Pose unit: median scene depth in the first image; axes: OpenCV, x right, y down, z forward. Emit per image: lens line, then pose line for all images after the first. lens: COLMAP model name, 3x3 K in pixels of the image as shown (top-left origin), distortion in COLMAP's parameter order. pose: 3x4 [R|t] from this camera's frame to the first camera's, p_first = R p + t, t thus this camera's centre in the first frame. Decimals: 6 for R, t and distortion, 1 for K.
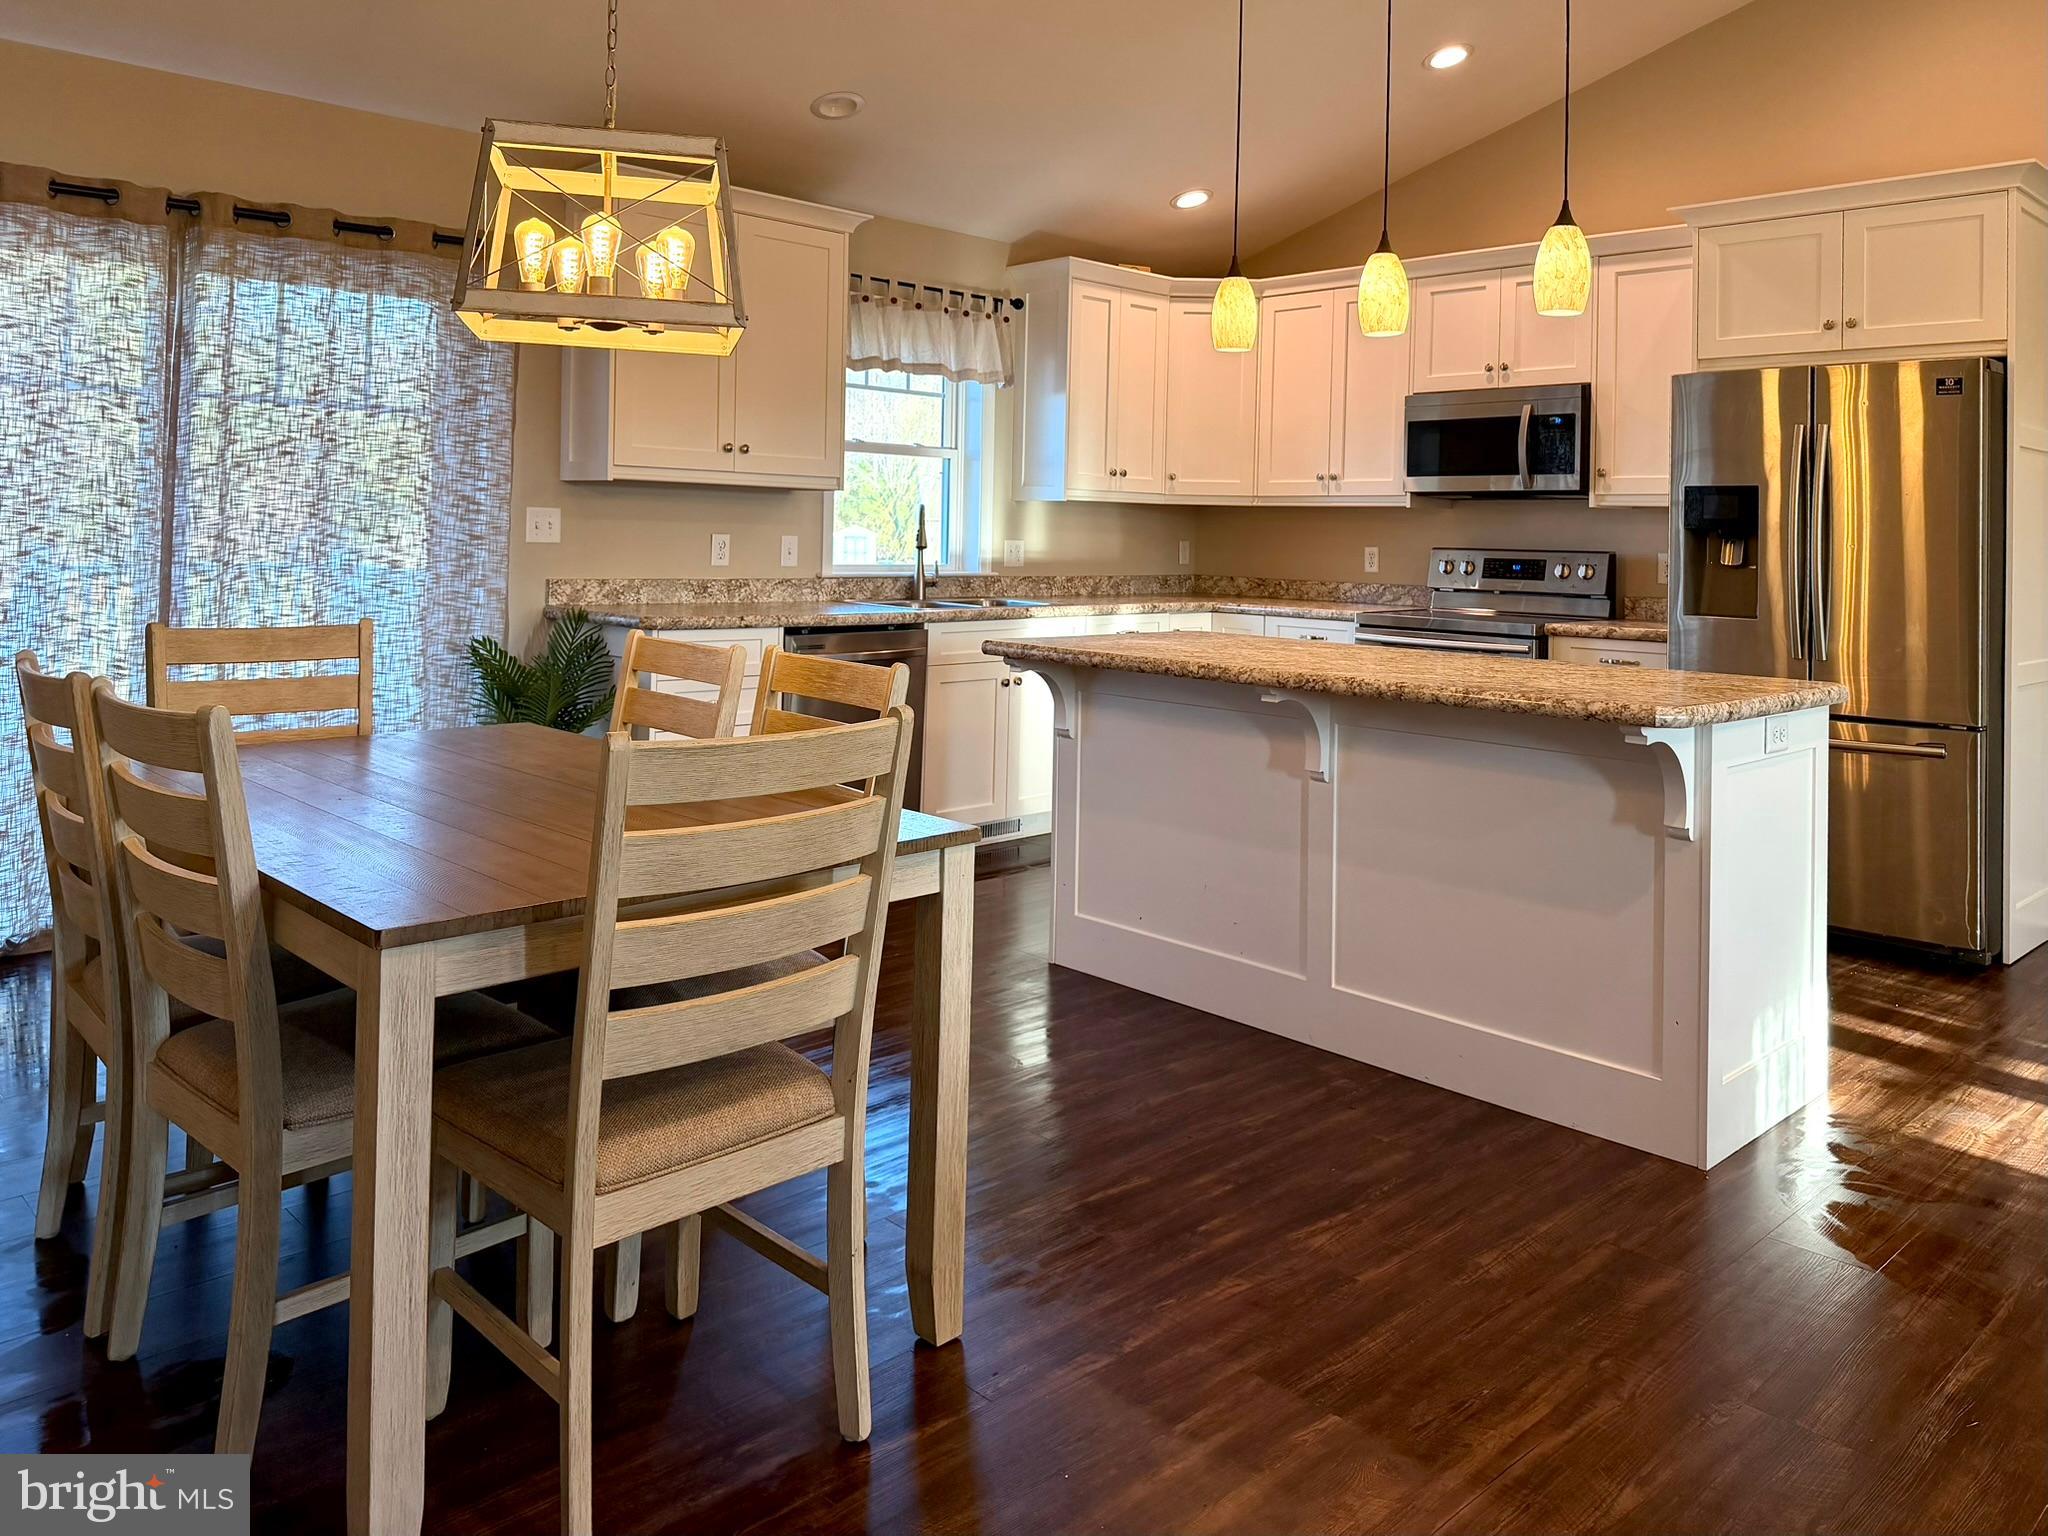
lens RADIAL K [[1503.1, 0, 1028.2], [0, 1503.1, 526.0], [0, 0, 1]] dist [0.089477, -0.148032]
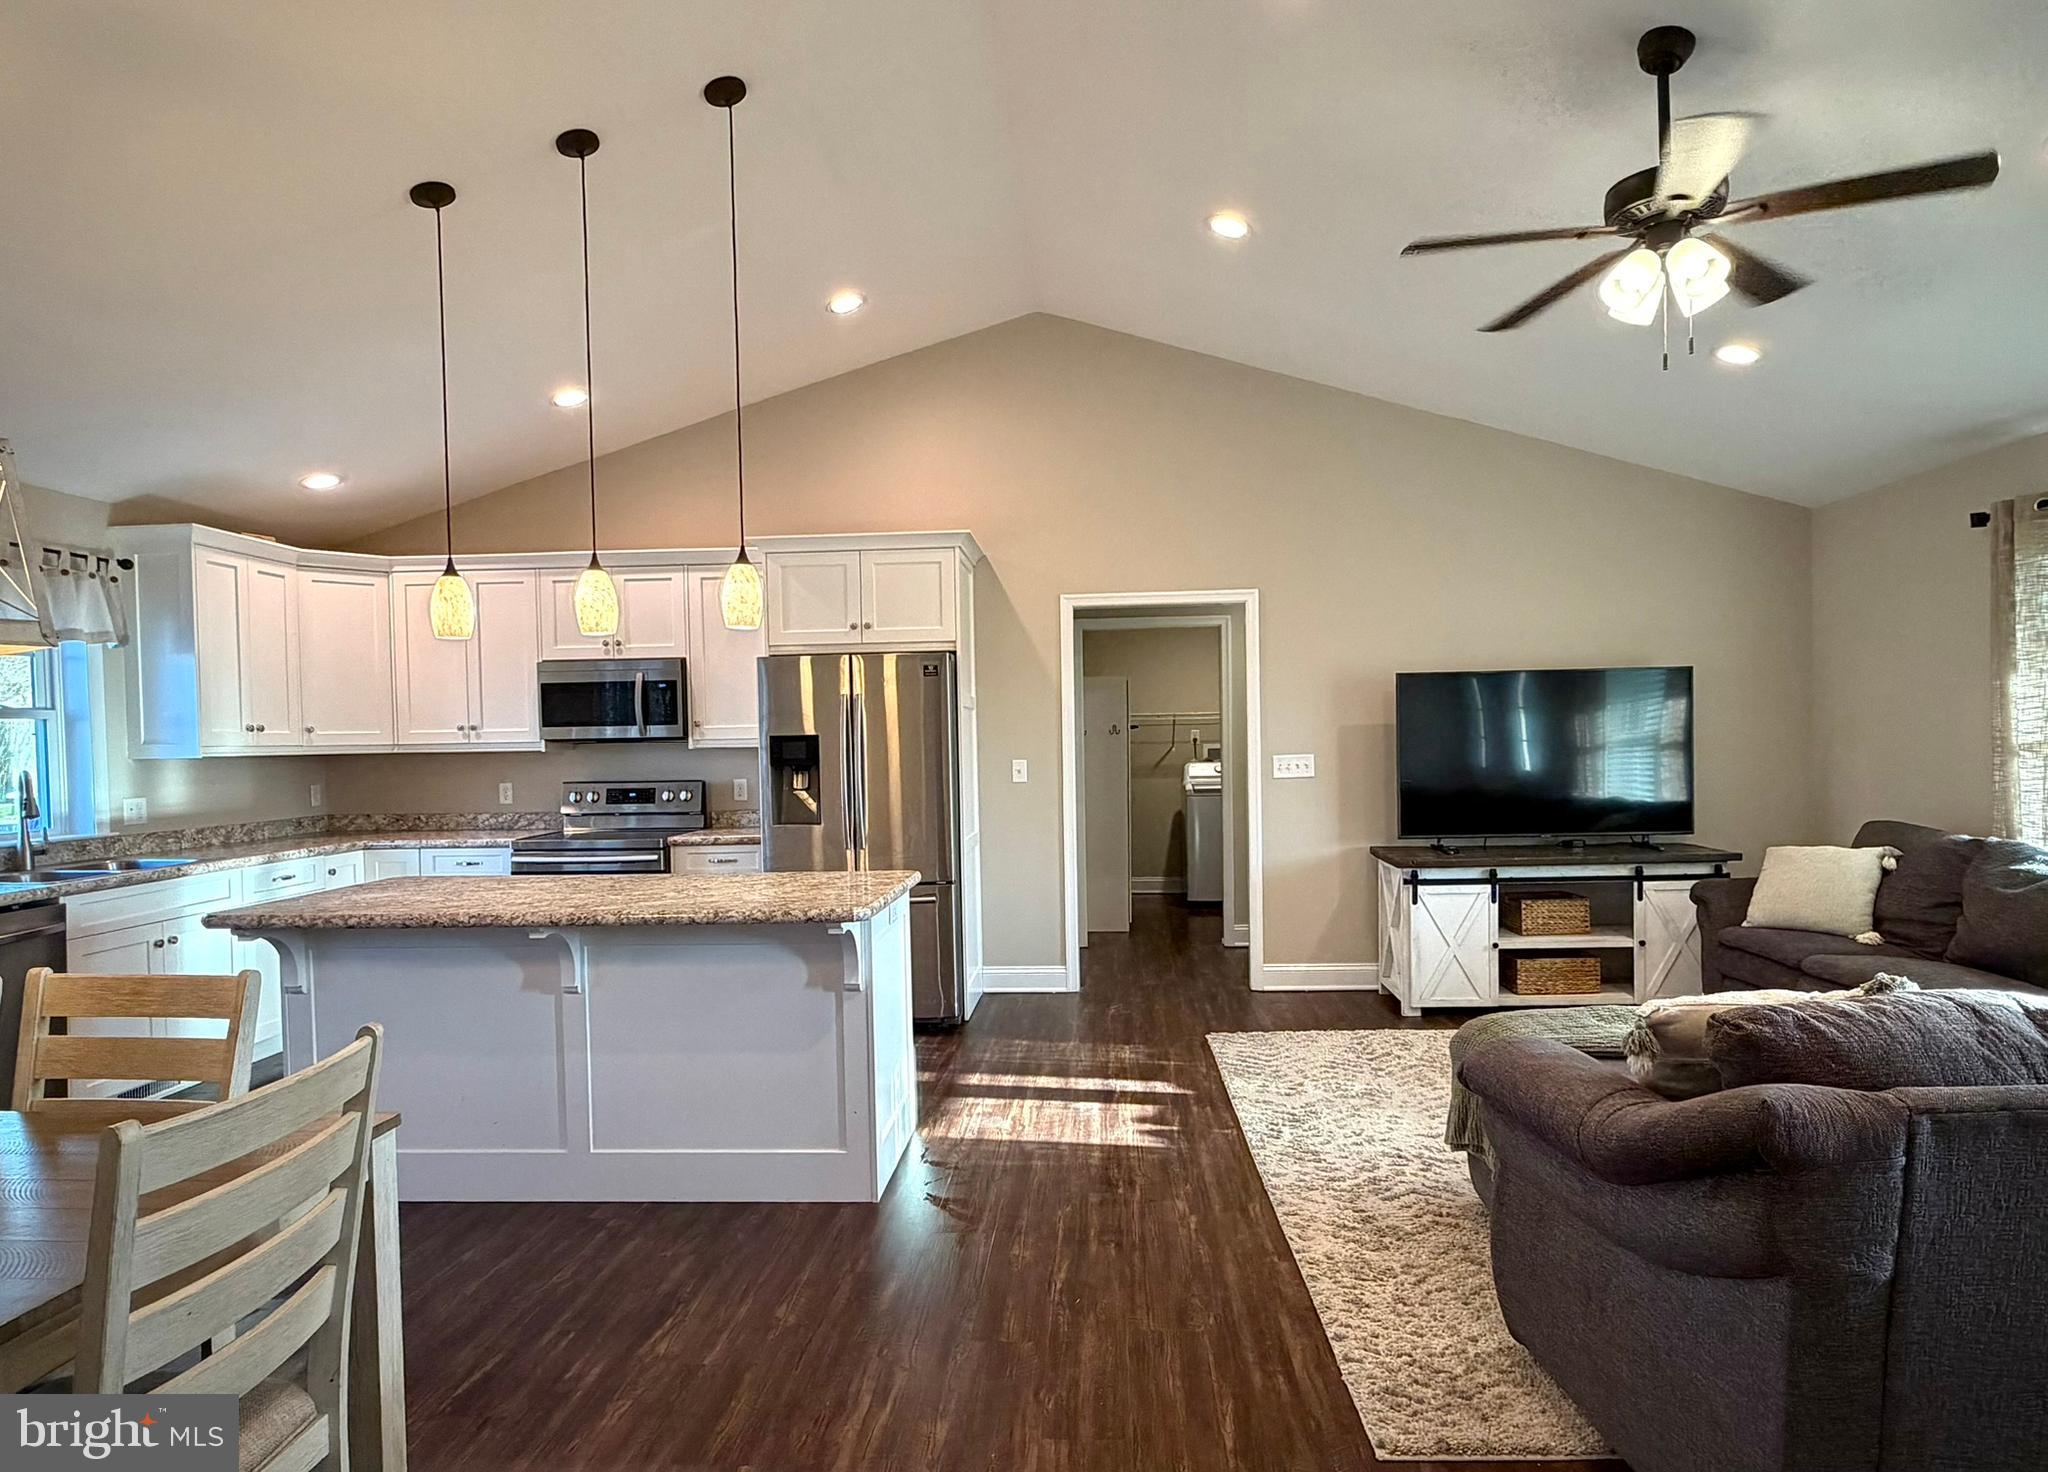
lens RADIAL K [[1138.2, 0, 1042.9], [0, 1138.2, 773.3], [0, 0, 1]] dist [0.000005, 0.001397]
pose [[0.730031, -0.055937, 0.681121, -0.098699], [0.031418, 0.998338, 0.048314, -0.029642], [-0.682692, -0.013871, 0.730575, 0.029237]]
